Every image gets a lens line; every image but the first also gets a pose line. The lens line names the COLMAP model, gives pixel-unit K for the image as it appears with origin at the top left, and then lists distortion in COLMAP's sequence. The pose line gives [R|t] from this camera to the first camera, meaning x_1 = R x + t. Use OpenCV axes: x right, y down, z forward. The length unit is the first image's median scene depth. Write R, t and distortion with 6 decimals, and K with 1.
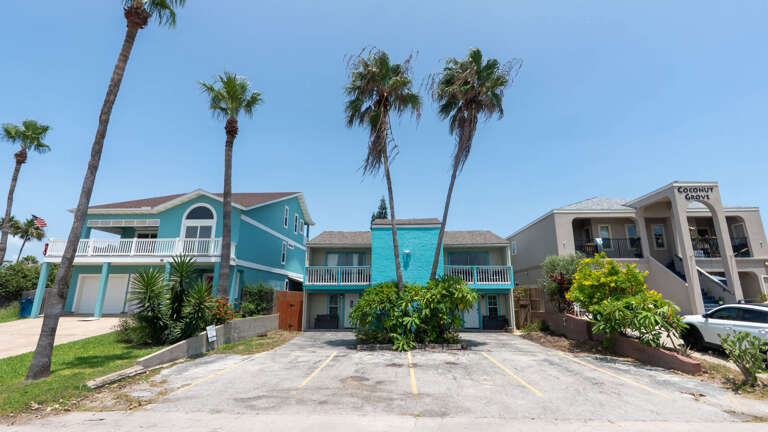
lens RADIAL K [[360.0, 0, 390.0], [0, 360.0, 202.6], [0, 0, 1]] dist [-0.001922, -0.000899]
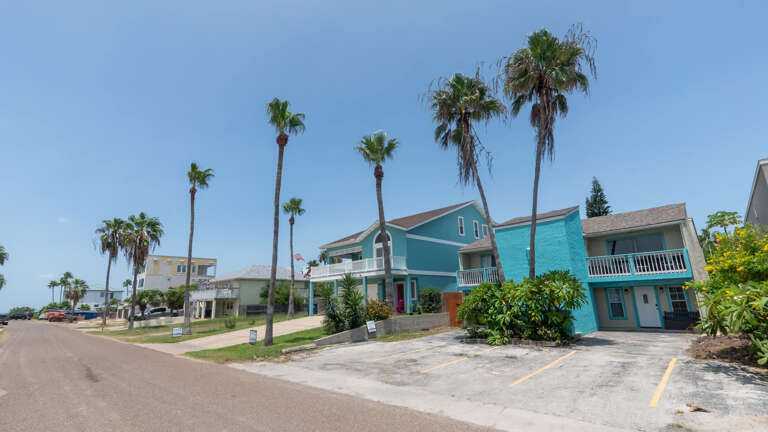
lens RADIAL K [[360.0, 0, 380.7], [0, 360.0, 202.0], [0, 0, 1]] dist [-0.001922, -0.000899]
pose [[0.737639, -0.204284, -0.643550, 0.430244], [0.205185, 0.975877, -0.074592, -0.001799], [0.643263, -0.077025, 0.761761, -0.017973]]
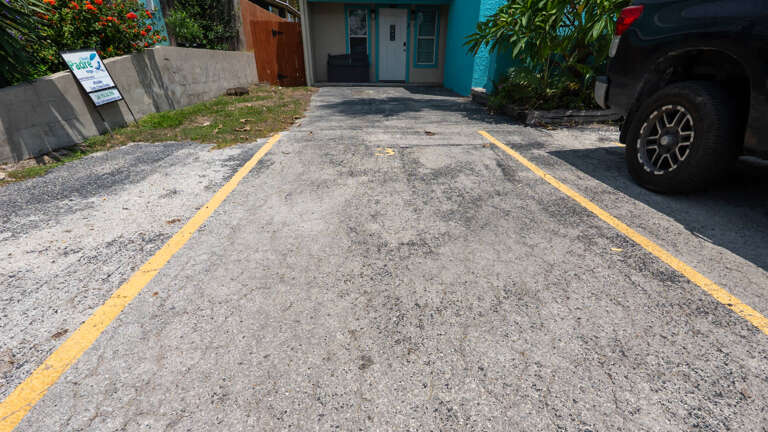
lens RADIAL K [[360.0, 0, 383.3], [0, 360.0, 246.7], [0, 0, 1]] dist [-0.001922, -0.000899]
pose [[0.995100, -0.037270, 0.091585, -0.219277], [-0.034089, 0.740145, 0.671583, 0.199355], [-0.092816, -0.671414, 0.735247, 0.508432]]
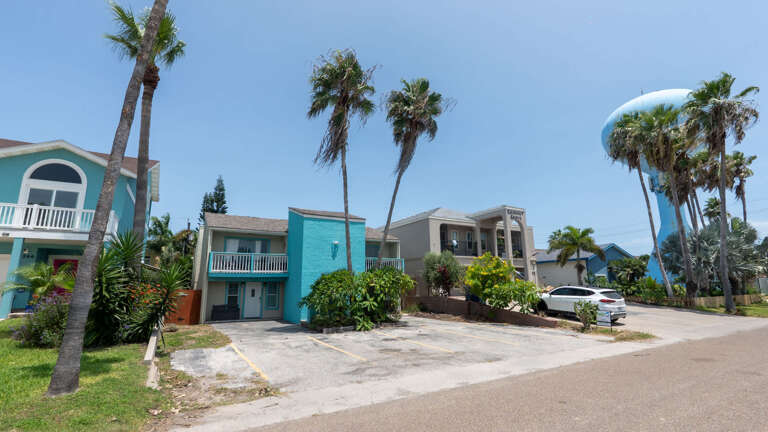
lens RADIAL K [[360.0, 0, 392.5], [0, 360.0, 208.8], [0, 0, 1]] dist [-0.001922, -0.000899]
pose [[0.829697, 0.108297, 0.547608, -0.424942], [-0.131618, 0.991295, 0.003376, 0.010841], [-0.542476, -0.074876, 0.836728, 0.021005]]
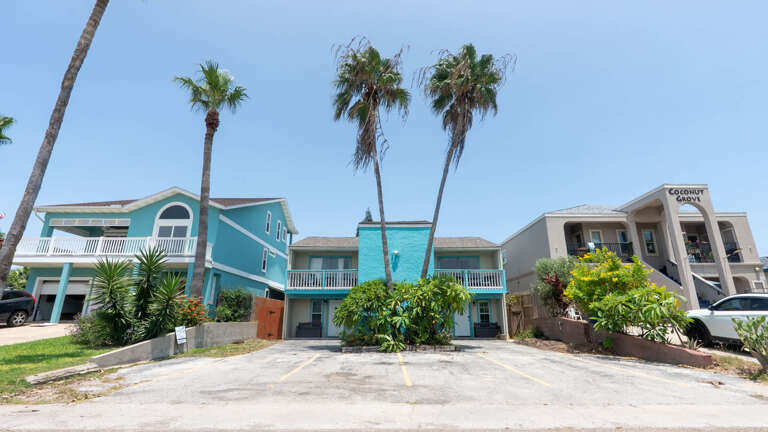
lens RADIAL K [[360.0, 0, 389.1], [0, 360.0, 205.2], [0, 0, 1]] dist [-0.001922, -0.000899]
pose [[0.999110, 0.011648, 0.040549, -0.010565], [-0.009544, 0.998616, -0.051717, 0.063266], [-0.041096, 0.051284, 0.997838, 0.046561]]
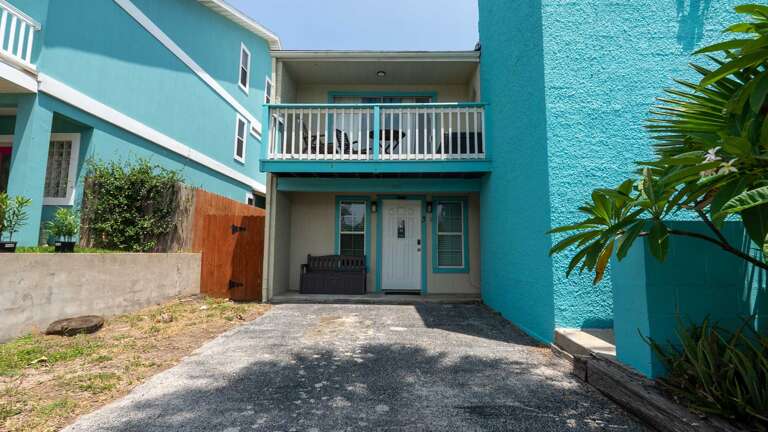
lens RADIAL K [[360.0, 0, 380.4], [0, 360.0, 209.8], [0, 0, 1]] dist [-0.001922, -0.000899]
pose [[0.999946, 0.010199, -0.001842, -0.156025], [-0.009842, 0.990157, 0.139613, 0.260285], [0.003248, -0.139587, 0.990204, 0.784042]]
